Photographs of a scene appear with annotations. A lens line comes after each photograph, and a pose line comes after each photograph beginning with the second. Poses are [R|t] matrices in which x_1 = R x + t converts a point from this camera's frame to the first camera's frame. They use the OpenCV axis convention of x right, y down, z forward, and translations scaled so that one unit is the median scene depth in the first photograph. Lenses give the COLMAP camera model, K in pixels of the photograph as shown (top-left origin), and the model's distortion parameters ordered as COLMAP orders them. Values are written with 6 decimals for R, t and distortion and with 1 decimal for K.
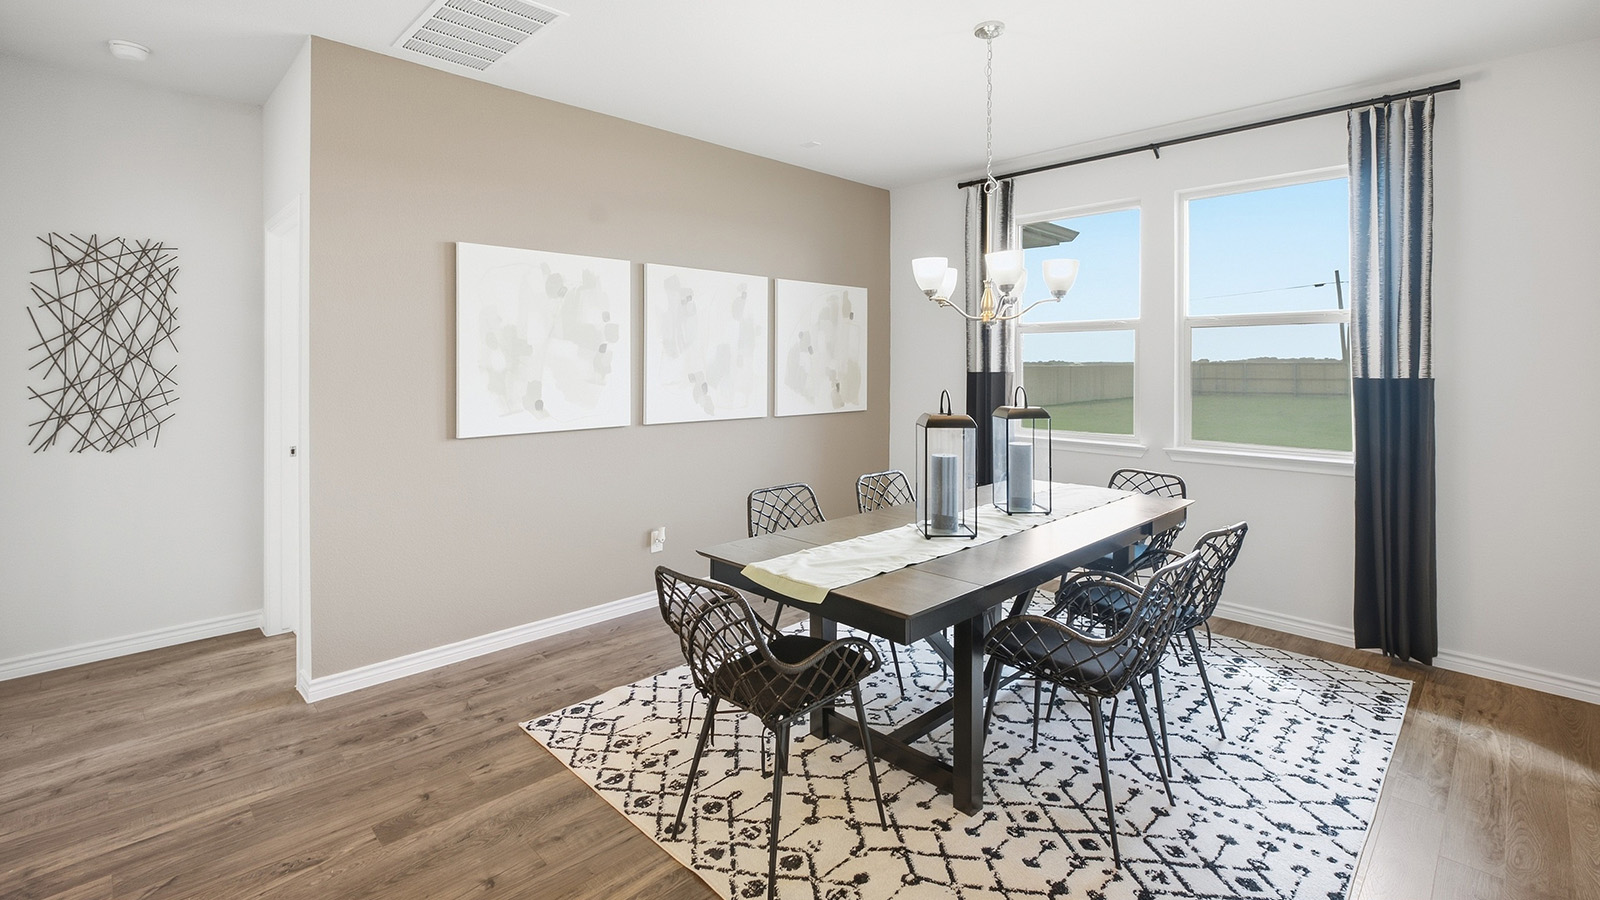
lens RADIAL K [[723.3, 0, 806.3], [0, 723.3, 364.1], [0, 0, 1]] dist [-0.002893, 0.000914]
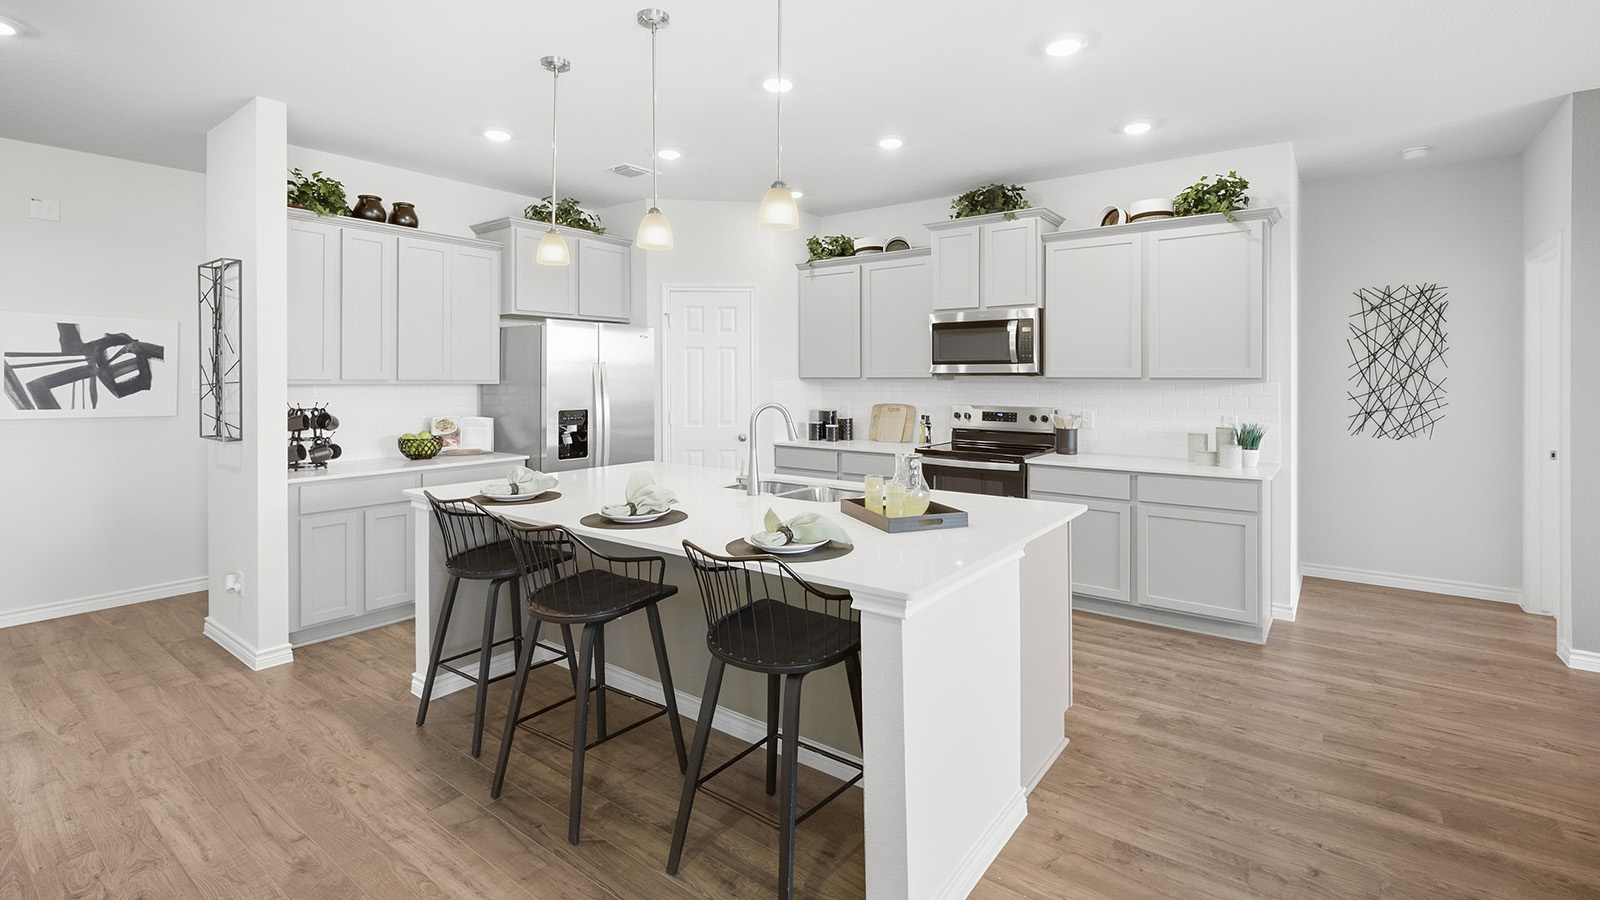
lens RADIAL K [[723.3, 0, 793.0], [0, 723.3, 377.4], [0, 0, 1]] dist [-0.002893, 0.000914]
pose [[0.139041, -0.001365, -0.990286, 0.246154], [-0.000766, 0.999999, -0.001486, 0.003671], [0.990286, 0.000965, 0.139040, -0.340473]]
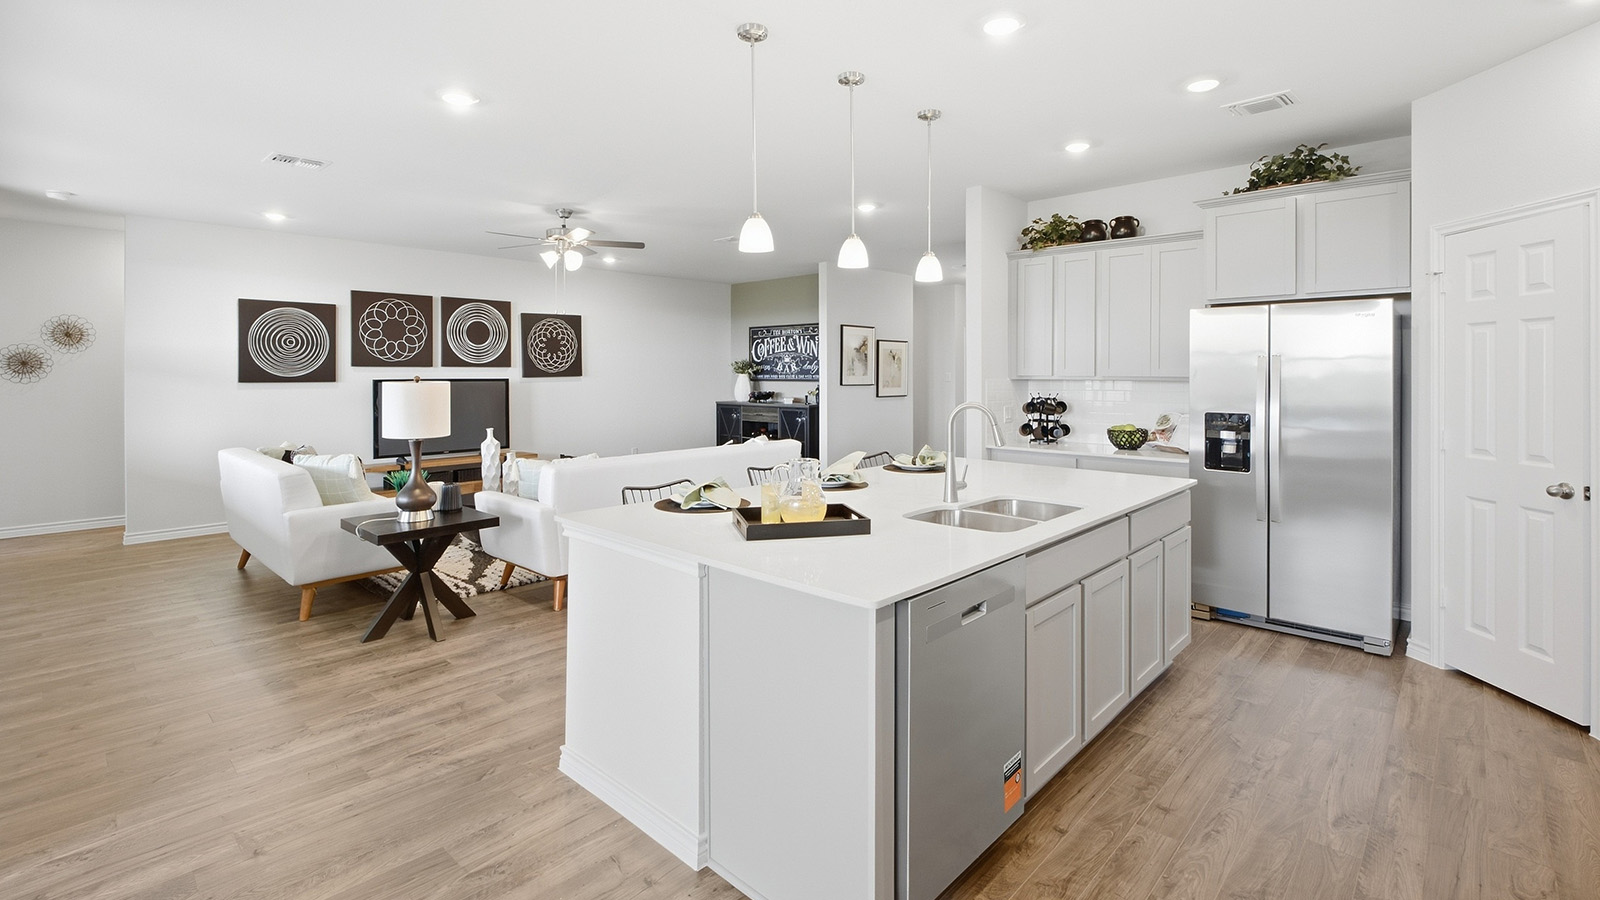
lens RADIAL K [[723.3, 0, 797.0], [0, 723.3, 369.5], [0, 0, 1]] dist [-0.002893, 0.000914]
pose [[-0.999958, -0.004580, -0.007876, -0.552140], [-0.004533, 0.999973, -0.005861, 0.004773], [0.007902, -0.005825, -0.999952, 0.675049]]
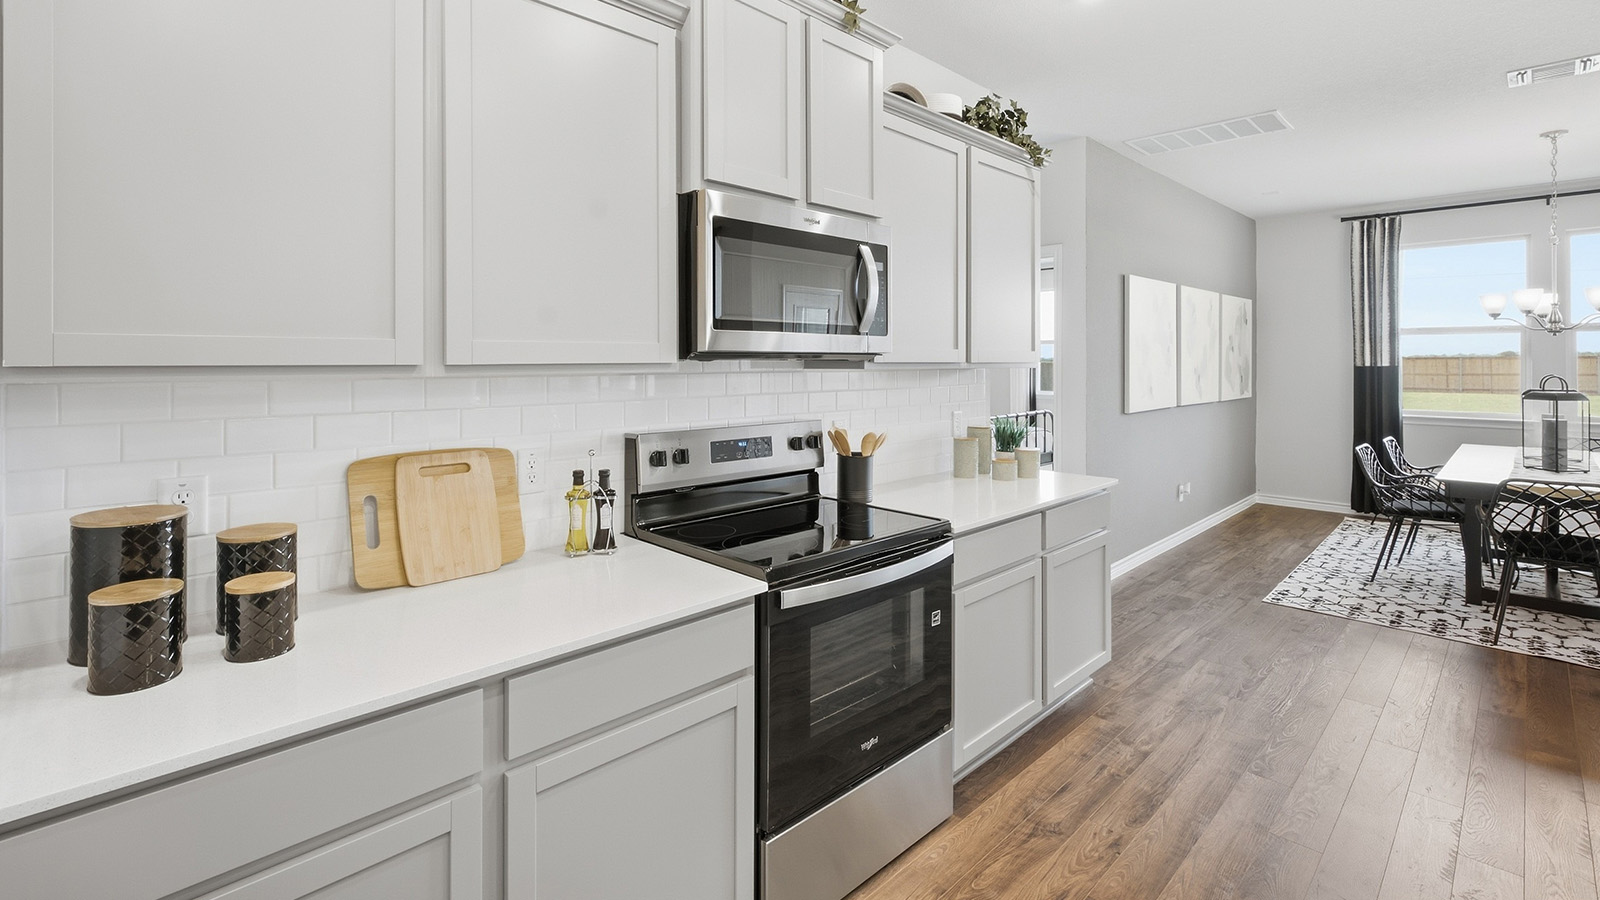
lens RADIAL K [[723.3, 0, 807.8], [0, 723.3, 358.8], [0, 0, 1]] dist [-0.002893, 0.000914]
pose [[0.999994, -0.003086, 0.001679, -1.057066], [0.003094, 0.999982, -0.005110, 0.001213], [-0.001663, 0.005115, 0.999986, -0.392171]]
